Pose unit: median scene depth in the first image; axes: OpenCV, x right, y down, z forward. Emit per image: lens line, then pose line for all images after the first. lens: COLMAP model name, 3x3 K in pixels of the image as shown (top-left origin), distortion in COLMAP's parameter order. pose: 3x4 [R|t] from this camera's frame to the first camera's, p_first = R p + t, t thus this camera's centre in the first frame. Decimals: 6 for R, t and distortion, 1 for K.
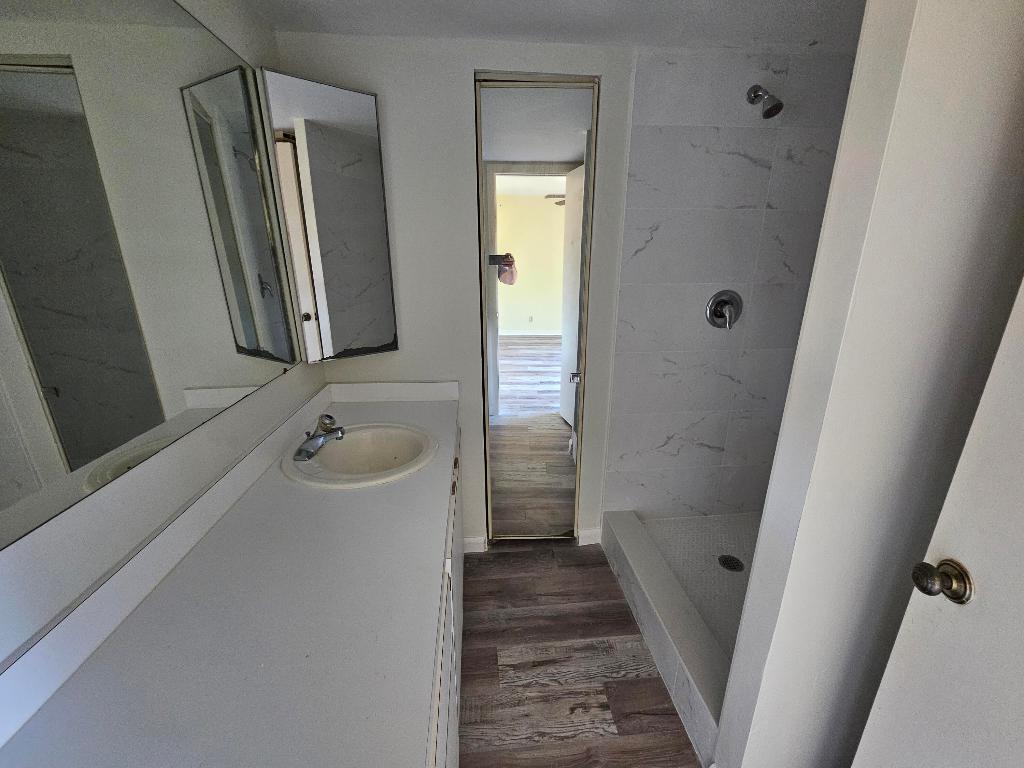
lens RADIAL K [[414.7, 0, 513.3], [0, 414.7, 389.5], [0, 0, 1]] dist [-0.001777, 0.000083]
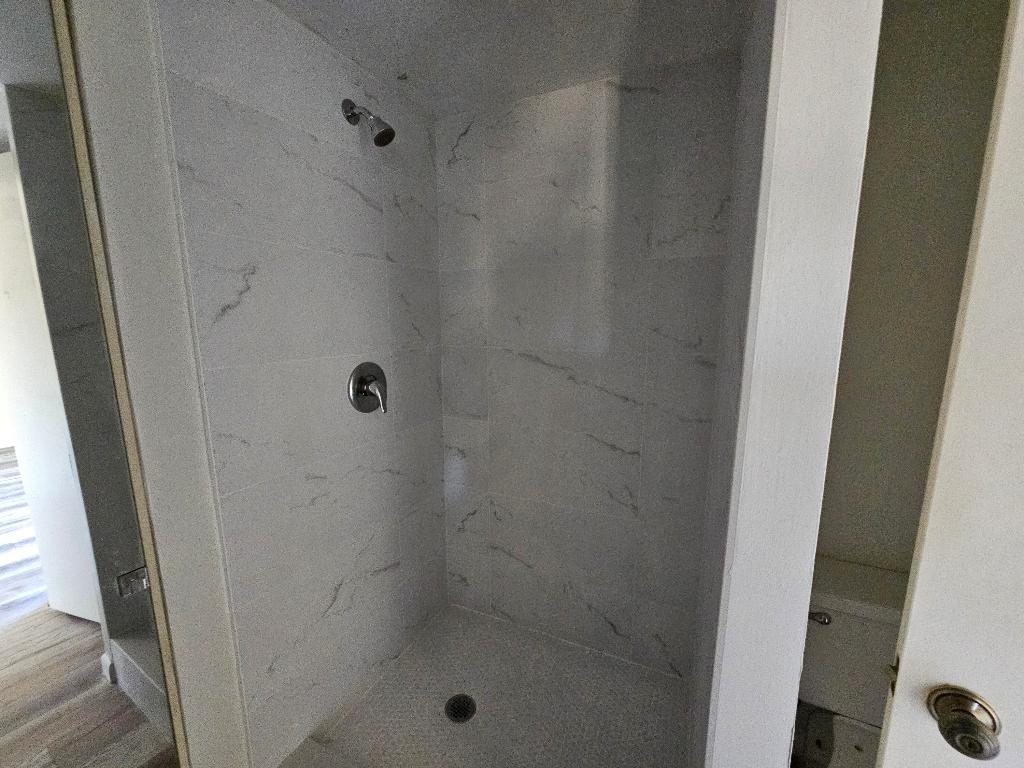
lens RADIAL K [[414.7, 0, 513.3], [0, 414.7, 389.5], [0, 0, 1]] dist [-0.001777, 0.000083]
pose [[0.509433, -0.144661, 0.848264, 0.013497], [0.257395, 0.966253, 0.010202, -0.131048], [-0.821113, 0.213141, 0.529476, 0.400875]]
